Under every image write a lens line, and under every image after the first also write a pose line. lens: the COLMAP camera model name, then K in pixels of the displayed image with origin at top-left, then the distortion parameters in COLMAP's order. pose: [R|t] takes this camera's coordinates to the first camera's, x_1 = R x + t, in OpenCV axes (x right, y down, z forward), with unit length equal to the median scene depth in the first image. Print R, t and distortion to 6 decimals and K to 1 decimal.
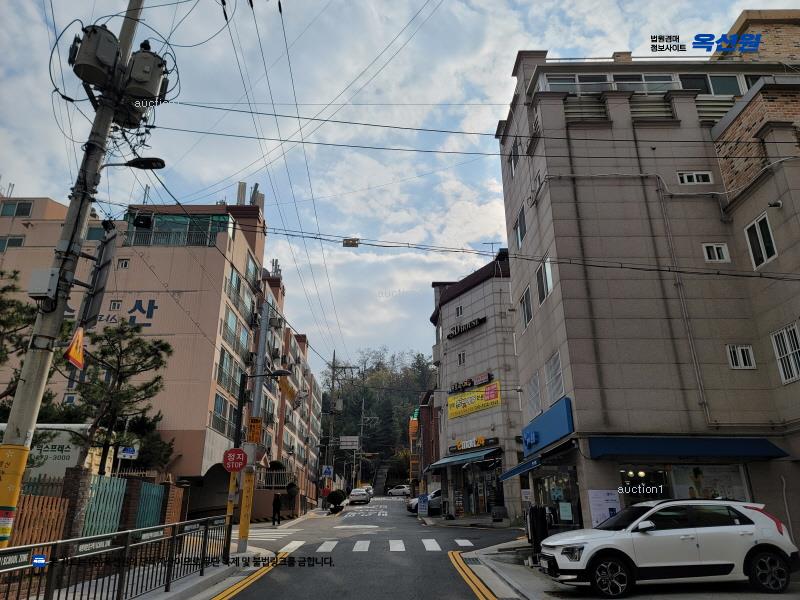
lens RADIAL K [[569.2, 0, 400.0], [0, 569.2, 300.0], [0, 0, 1]] dist [0.088153, -0.085119]
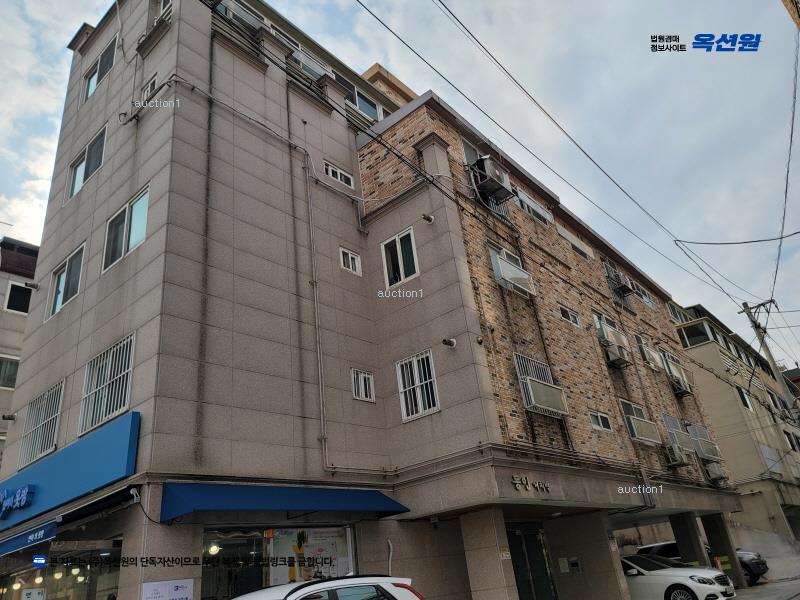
lens RADIAL K [[569.2, 0, 400.0], [0, 569.2, 300.0], [0, 0, 1]] dist [0.088153, -0.085119]
pose [[0.657160, 0.265523, 0.705435, 0.031528], [-0.160965, 0.963746, -0.212800, 0.142041], [-0.736363, 0.026294, 0.676075, 0.421009]]
